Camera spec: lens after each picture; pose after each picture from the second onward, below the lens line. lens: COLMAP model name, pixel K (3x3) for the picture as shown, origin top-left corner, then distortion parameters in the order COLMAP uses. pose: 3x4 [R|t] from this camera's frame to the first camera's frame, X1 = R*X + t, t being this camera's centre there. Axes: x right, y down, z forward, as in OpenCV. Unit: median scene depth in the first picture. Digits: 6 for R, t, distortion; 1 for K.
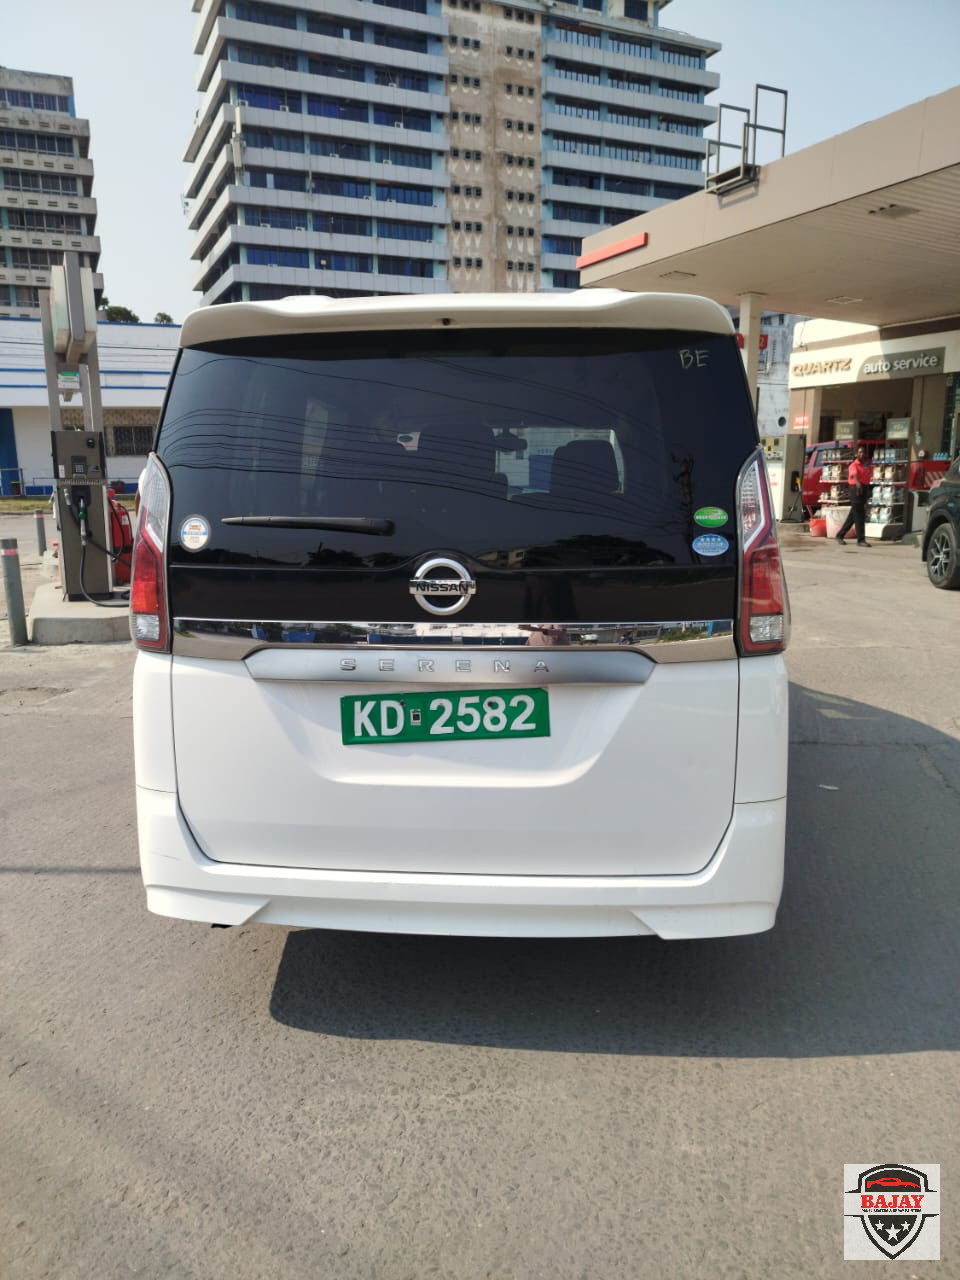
lens RADIAL K [[916.0, 0, 461.1], [0, 916.0, 631.3], [0, 0, 1]] dist [0.001601, -0.005694]
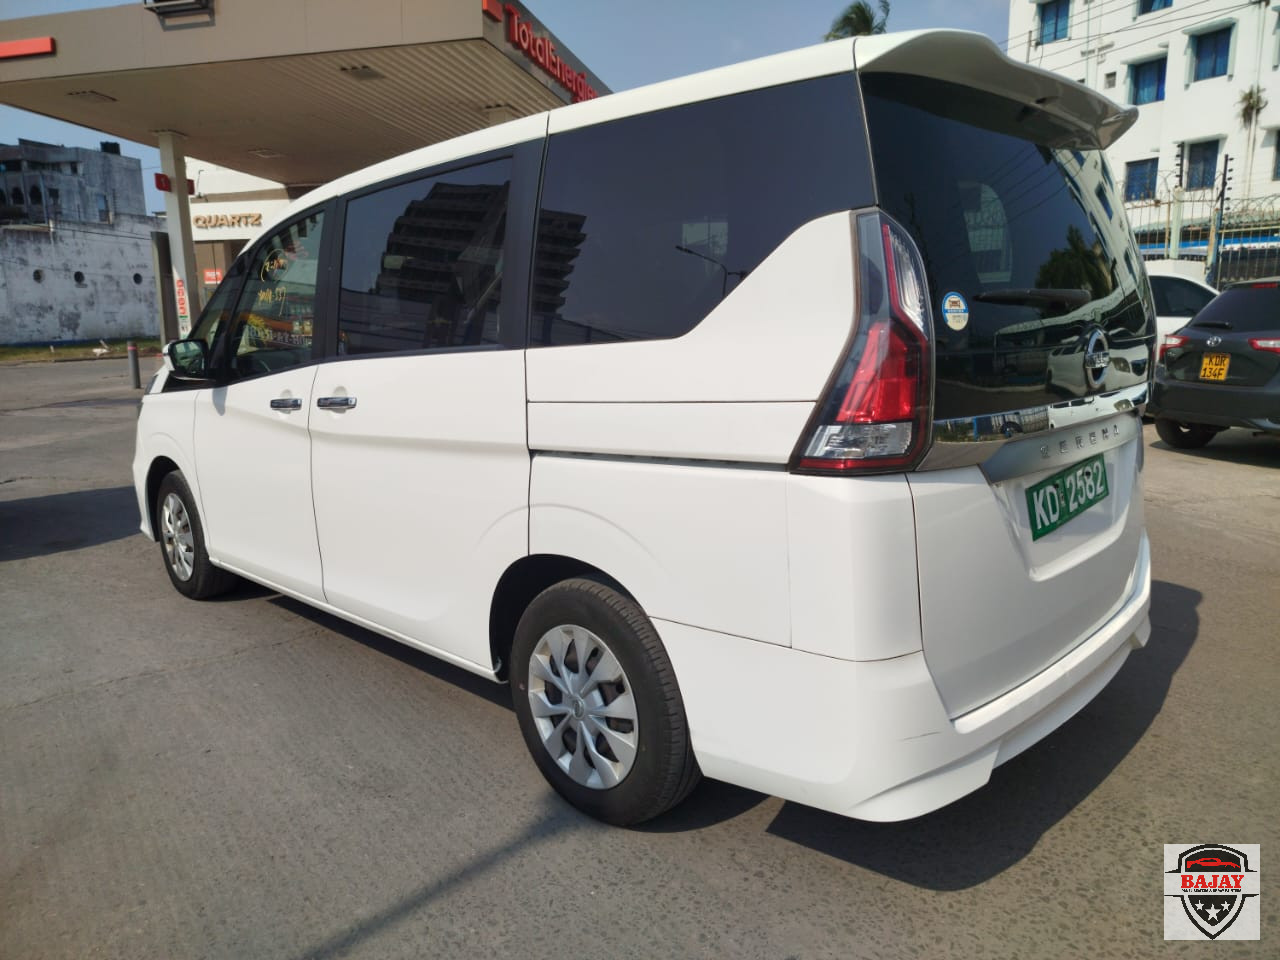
lens RADIAL K [[916.0, 0, 640.0], [0, 916.0, 480.0], [0, 0, 1]] dist [0.001601, -0.005694]
pose [[0.623071, -0.136360, 0.770187, -0.181757], [0.150271, 0.987212, 0.053216, -0.007738], [-0.767594, 0.082579, 0.635594, 0.120237]]
